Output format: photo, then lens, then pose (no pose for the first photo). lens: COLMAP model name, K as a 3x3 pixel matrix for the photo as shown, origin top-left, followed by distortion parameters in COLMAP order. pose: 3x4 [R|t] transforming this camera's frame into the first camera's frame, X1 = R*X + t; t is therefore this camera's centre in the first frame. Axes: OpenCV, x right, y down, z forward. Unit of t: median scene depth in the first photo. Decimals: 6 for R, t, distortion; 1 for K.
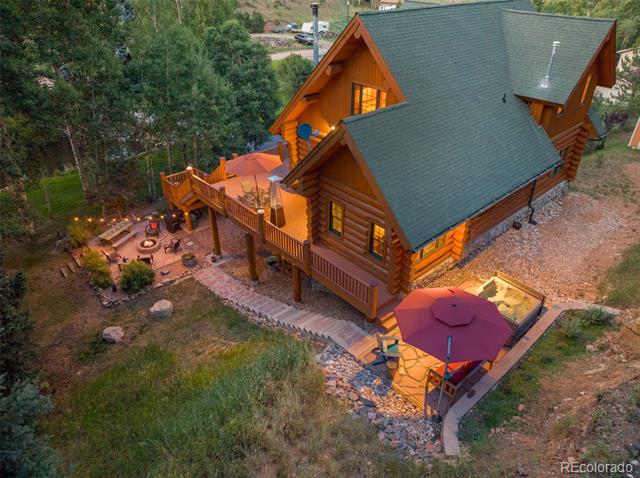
lens RADIAL K [[451.9, 0, 321.9], [0, 451.9, 238.5], [0, 0, 1]] dist [-0.042077, 0.012976]
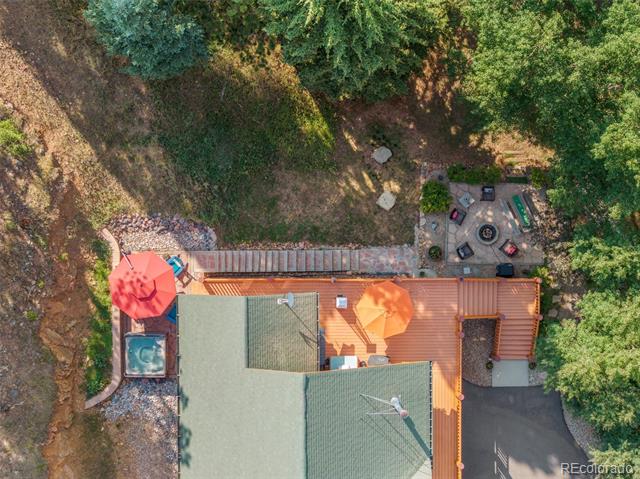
lens RADIAL K [[1303.7, 0, 319.8], [0, 1303.7, 239.6], [0, 0, 1]] dist [0.018505, 0.000000]
pose [[-0.668428, 0.743777, -0.000077, -0.156888], [-0.395512, -0.355356, 0.846931, -2.360893], [0.629900, 0.566143, 0.531702, -0.717652]]
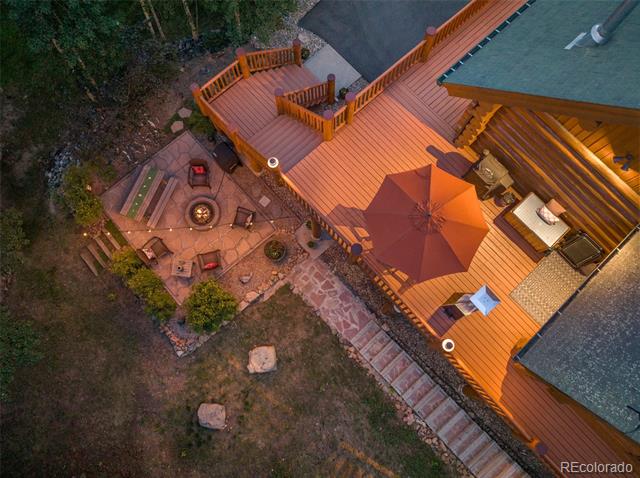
lens RADIAL K [[451.9, 0, 318.0], [0, 451.9, 240.0], [0, 0, 1]] dist [-0.042077, 0.012976]
pose [[0.999978, -0.002043, -0.006319, -0.240506], [0.005917, 0.706218, 0.707970, -0.449301], [0.003016, -0.707991, 0.706215, 0.576433]]
